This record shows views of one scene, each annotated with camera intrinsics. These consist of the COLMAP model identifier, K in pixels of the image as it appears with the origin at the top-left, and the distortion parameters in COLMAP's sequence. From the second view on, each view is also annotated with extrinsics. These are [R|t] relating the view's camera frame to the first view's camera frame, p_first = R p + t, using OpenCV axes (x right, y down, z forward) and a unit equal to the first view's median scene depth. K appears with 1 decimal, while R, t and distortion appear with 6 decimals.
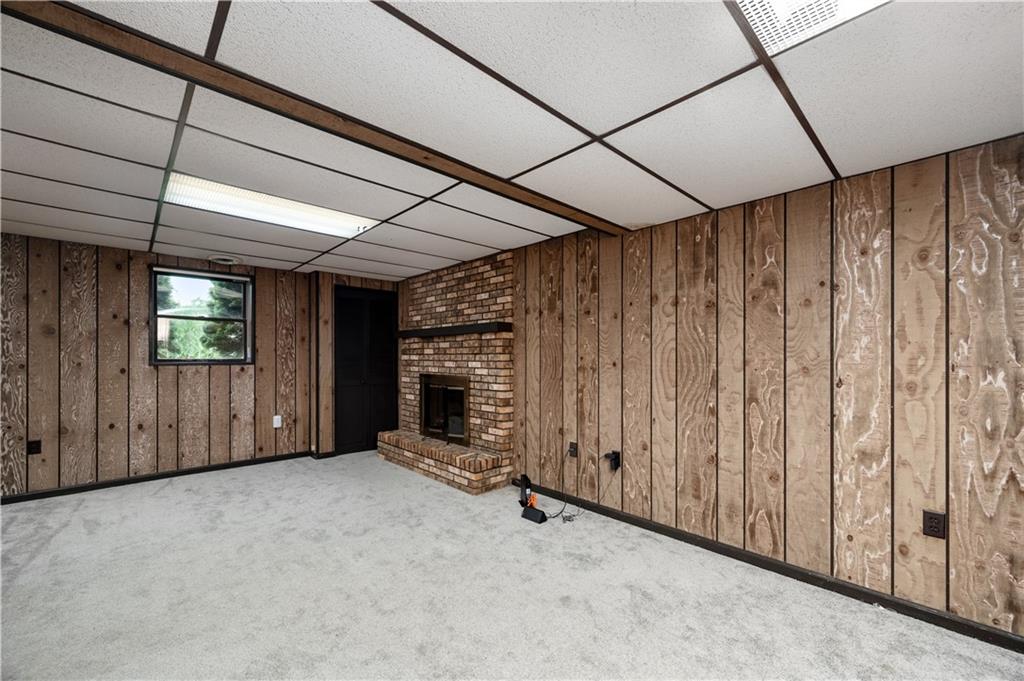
lens RADIAL K [[410.0, 0, 502.3], [0, 410.0, 355.4], [0, 0, 1]] dist [0.000895, 0.000115]
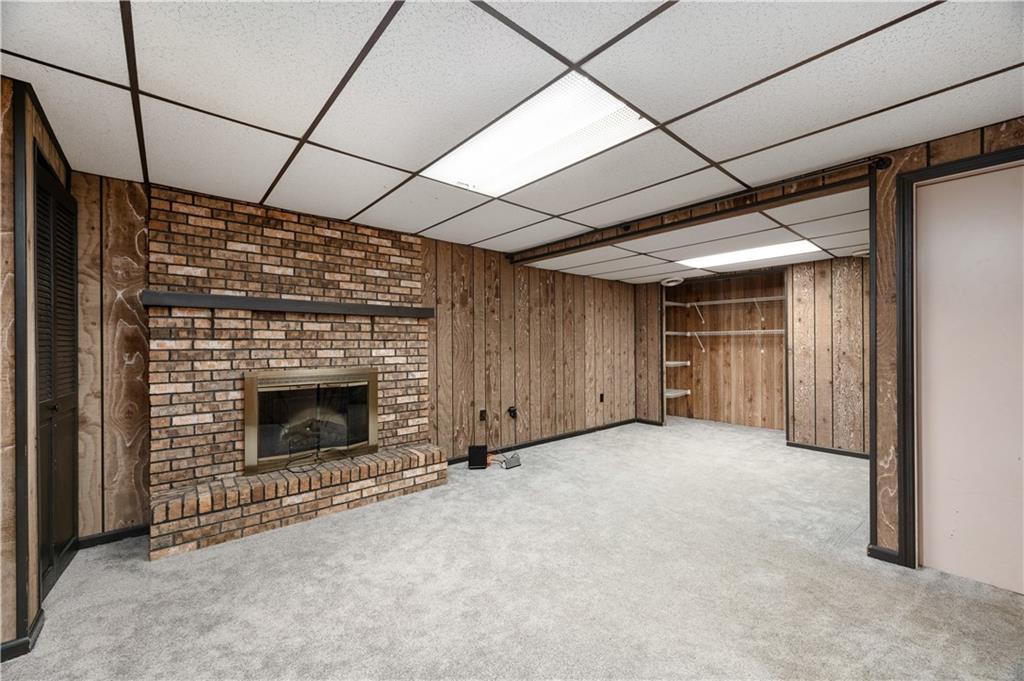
lens RADIAL K [[410.0, 0, 512.8], [0, 410.0, 344.2], [0, 0, 1]] dist [0.000895, 0.000115]
pose [[0.024492, 0.004976, 0.999688, -0.966355], [0.002264, 0.999985, -0.005033, 0.010064], [-0.999697, 0.002387, 0.024481, 0.749497]]
